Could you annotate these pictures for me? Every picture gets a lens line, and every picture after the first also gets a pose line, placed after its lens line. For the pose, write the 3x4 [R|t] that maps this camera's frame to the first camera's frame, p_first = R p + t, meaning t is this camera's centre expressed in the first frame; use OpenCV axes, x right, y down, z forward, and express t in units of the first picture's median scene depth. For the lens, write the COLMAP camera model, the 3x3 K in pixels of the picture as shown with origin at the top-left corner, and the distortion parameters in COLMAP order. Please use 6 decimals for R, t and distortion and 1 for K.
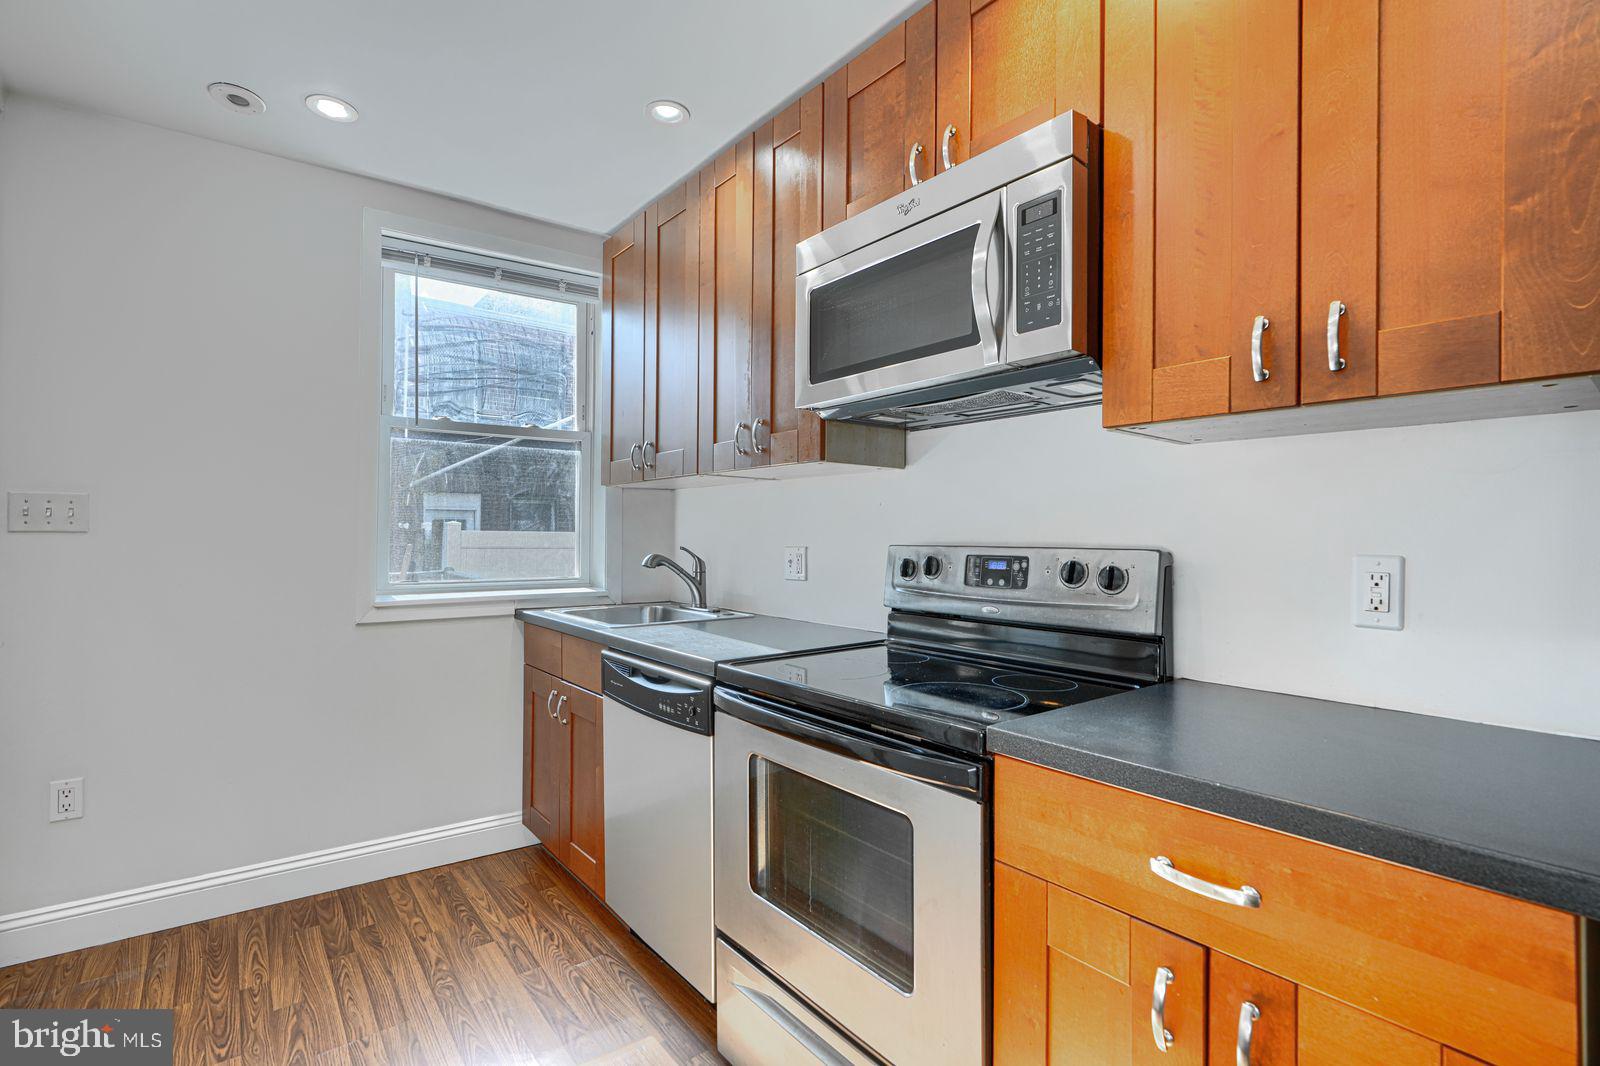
lens RADIAL K [[731.4, 0, 800.4], [0, 731.4, 529.2], [0, 0, 1]] dist [0.001922, 0.000550]
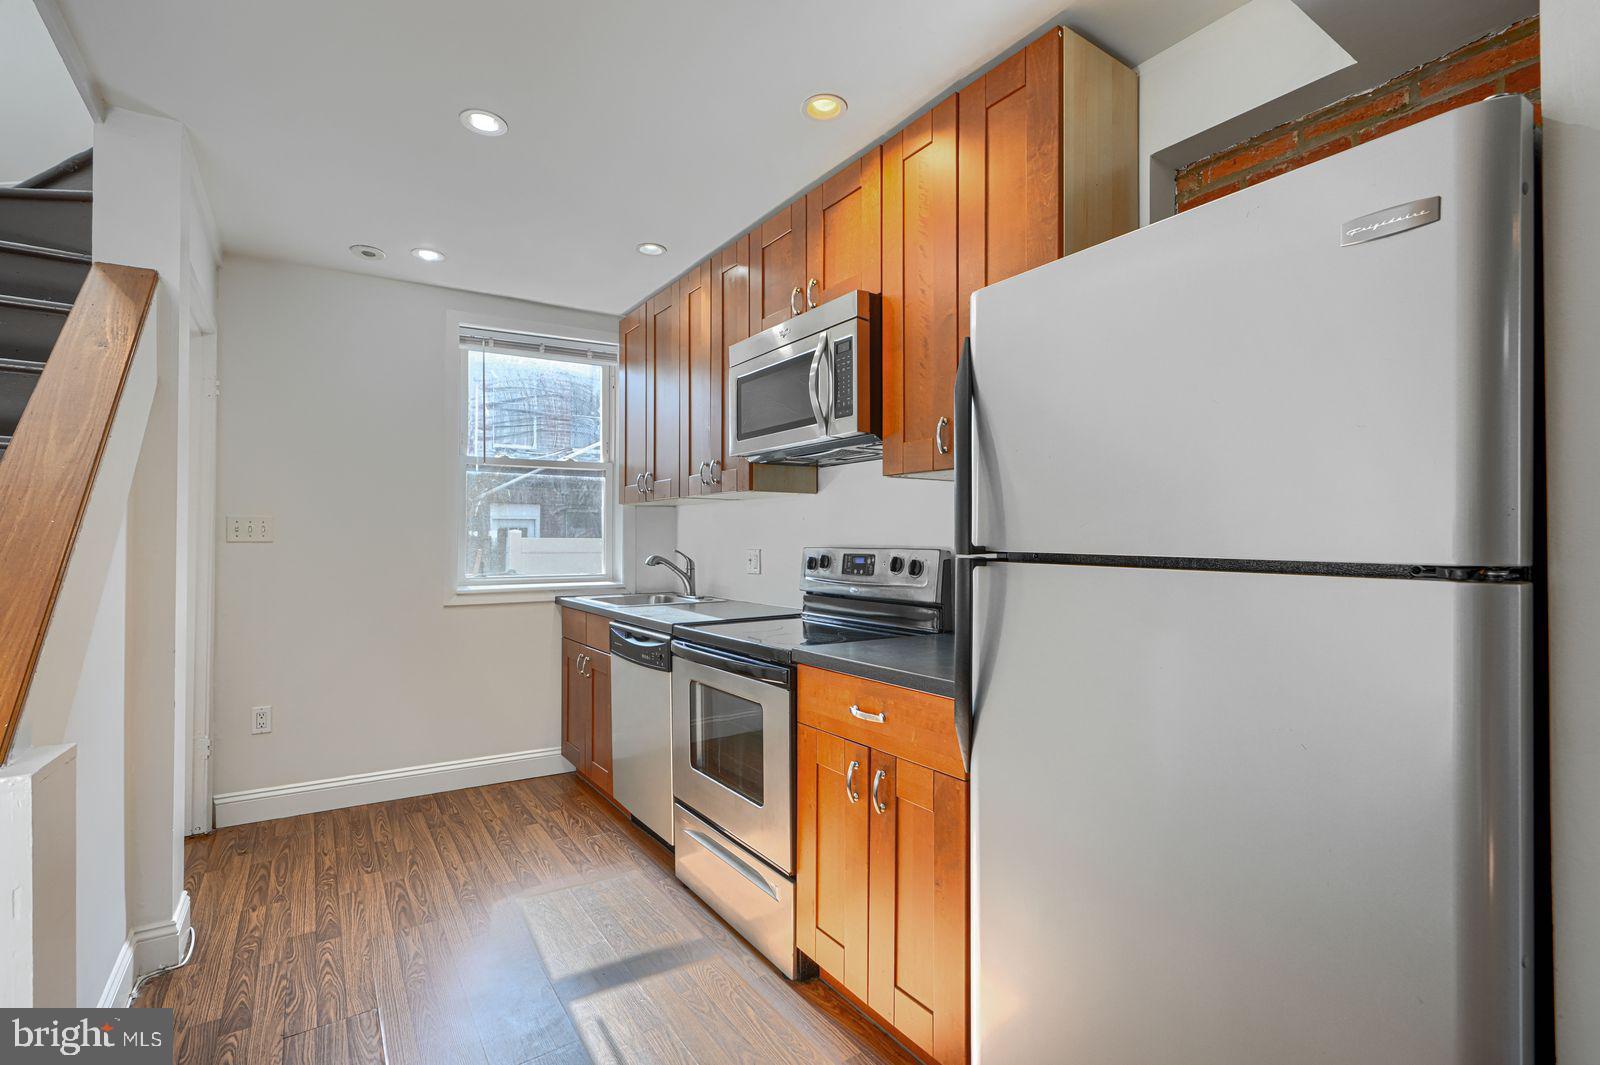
lens RADIAL K [[731.4, 0, 801.5], [0, 731.4, 532.3], [0, 0, 1]] dist [0.001922, 0.000550]
pose [[0.997235, -0.007121, -0.073965, 0.231635], [0.006972, 0.999973, -0.002276, -0.005065], [0.073979, 0.001754, 0.997258, -0.443564]]
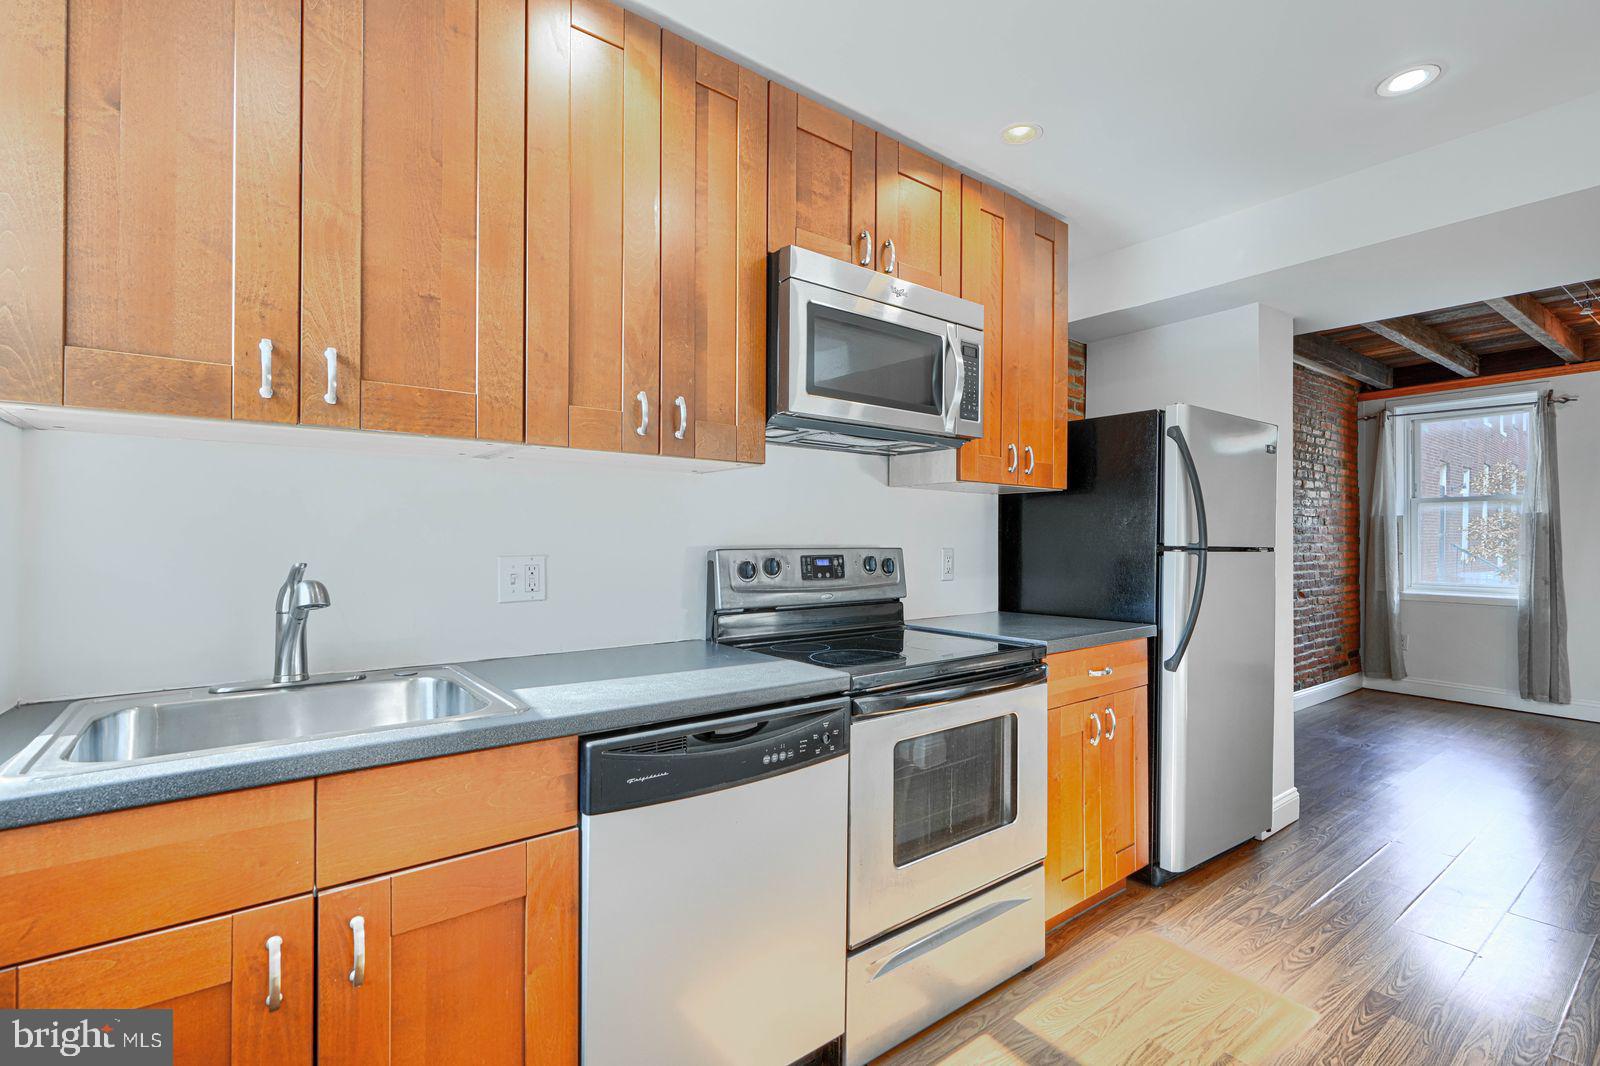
lens RADIAL K [[731.4, 0, 806.8], [0, 731.4, 535.0], [0, 0, 1]] dist [0.001922, 0.000550]
pose [[0.010114, 0.000512, 0.999949, -0.918697], [-0.012848, 0.999917, -0.000382, 0.001054], [-0.999866, -0.012844, 0.010120, 0.897040]]
